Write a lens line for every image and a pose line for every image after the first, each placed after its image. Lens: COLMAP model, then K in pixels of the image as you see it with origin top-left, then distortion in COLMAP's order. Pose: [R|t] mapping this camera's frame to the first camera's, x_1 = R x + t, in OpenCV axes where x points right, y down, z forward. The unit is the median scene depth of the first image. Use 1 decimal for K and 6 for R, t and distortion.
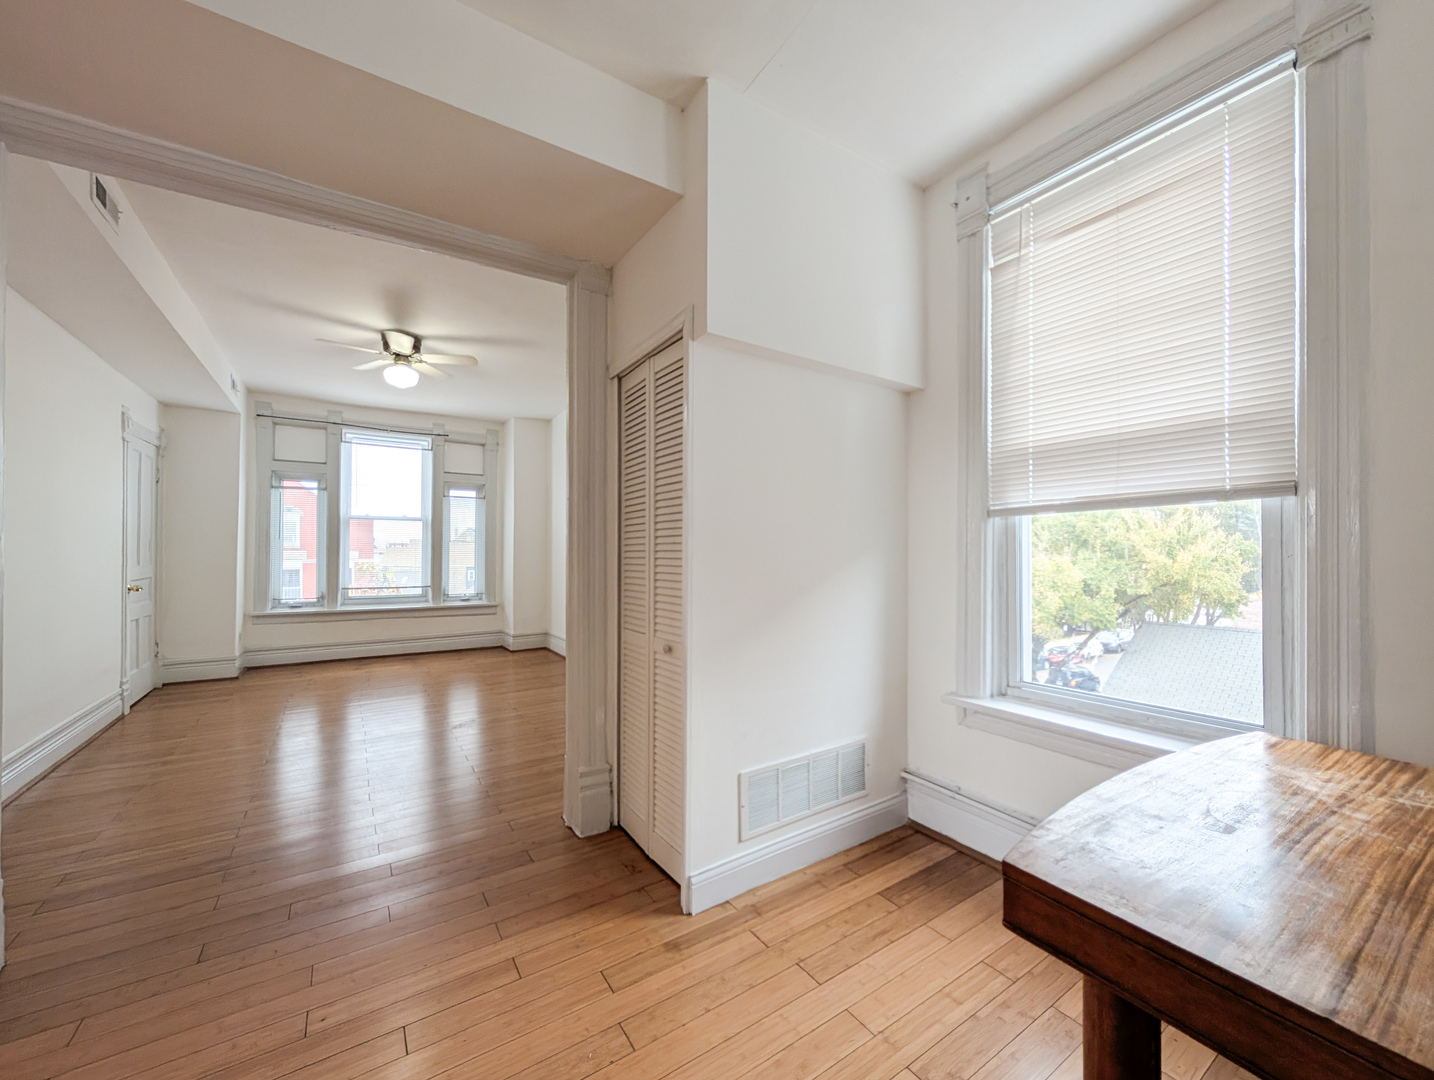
lens RADIAL K [[579.8, 0, 708.0], [0, 579.8, 546.3], [0, 0, 1]] dist [0.000781, 0.000036]
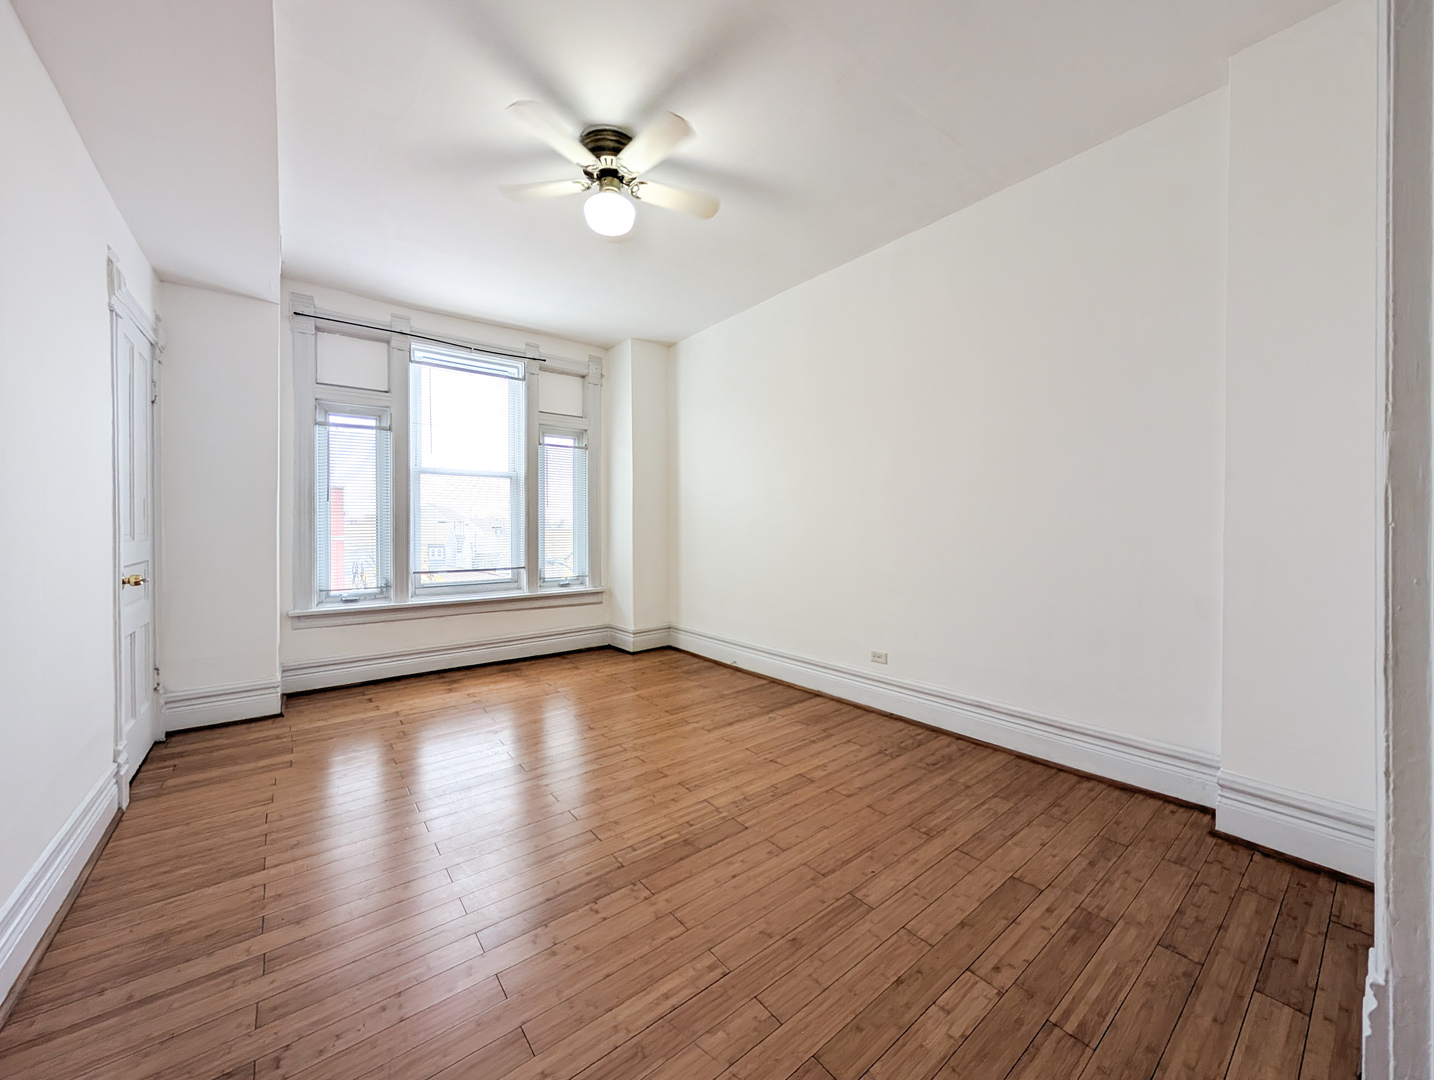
lens RADIAL K [[579.8, 0, 694.1], [0, 579.8, 524.9], [0, 0, 1]] dist [0.000781, 0.000036]
pose [[0.996561, -0.003355, 0.082798, -0.356566], [0.002412, 0.999931, 0.011496, 0.008445], [-0.082831, -0.011256, 0.996500, 0.282649]]
